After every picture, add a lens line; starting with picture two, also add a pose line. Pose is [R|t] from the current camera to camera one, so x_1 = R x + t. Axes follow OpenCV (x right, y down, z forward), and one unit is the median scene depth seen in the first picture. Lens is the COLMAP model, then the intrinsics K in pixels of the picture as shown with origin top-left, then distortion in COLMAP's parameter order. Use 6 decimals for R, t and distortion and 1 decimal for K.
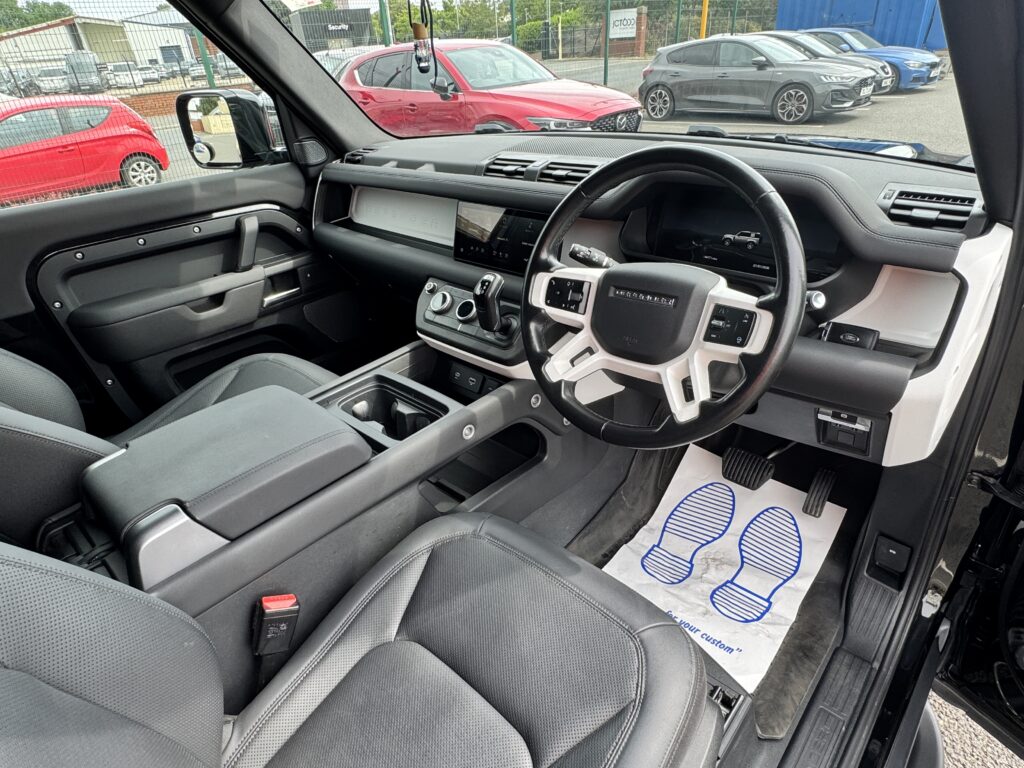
lens RADIAL K [[589.8, 0, 512.0], [0, 589.8, 384.0], [0, 0, 1]] dist [-0.000682, 0.000381]
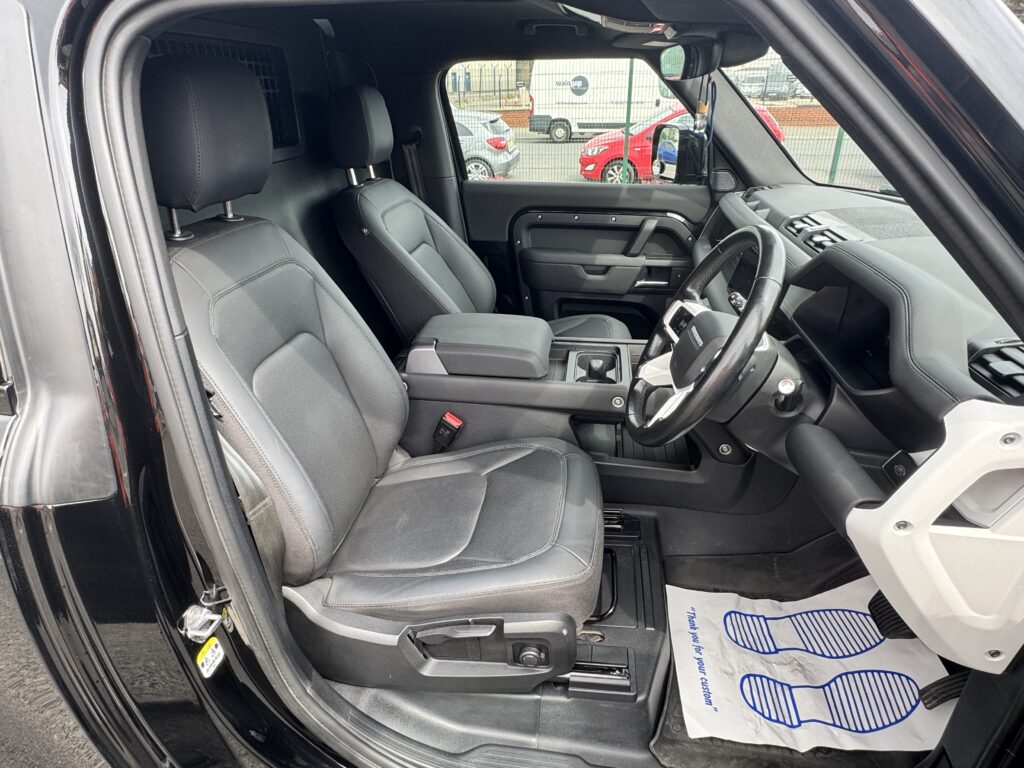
lens RADIAL K [[584.2, 0, 501.4], [0, 584.2, 385.2], [0, 0, 1]] dist [-0.002399, -0.000635]
pose [[0.560476, 0.422629, -0.712215, 0.530545], [-0.427903, 0.884082, 0.187877, -0.066586], [0.709059, 0.199459, 0.676351, -0.057397]]
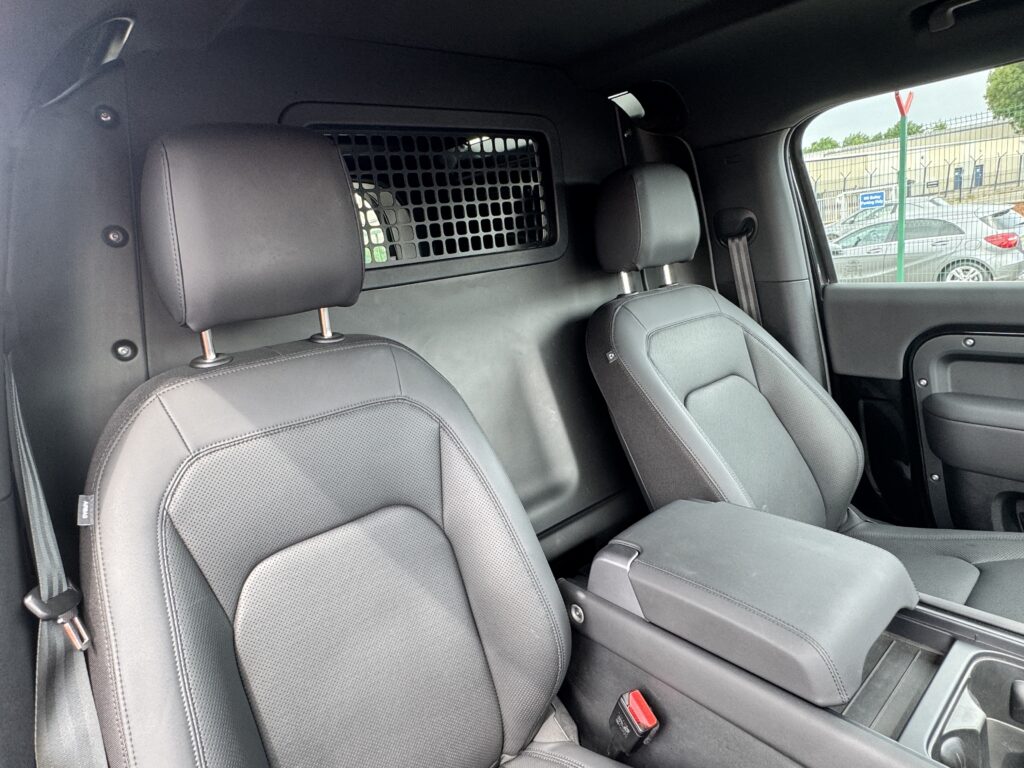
lens RADIAL K [[587.0, 0, 512.0], [0, 587.0, 384.0], [0, 0, 1]] dist [0.002754, 0.001874]
pose [[-0.101177, 0.306220, -0.946569, 0.207727], [-0.382543, 0.866327, 0.321151, -0.182796], [0.918381, 0.394596, 0.029490, 0.353349]]
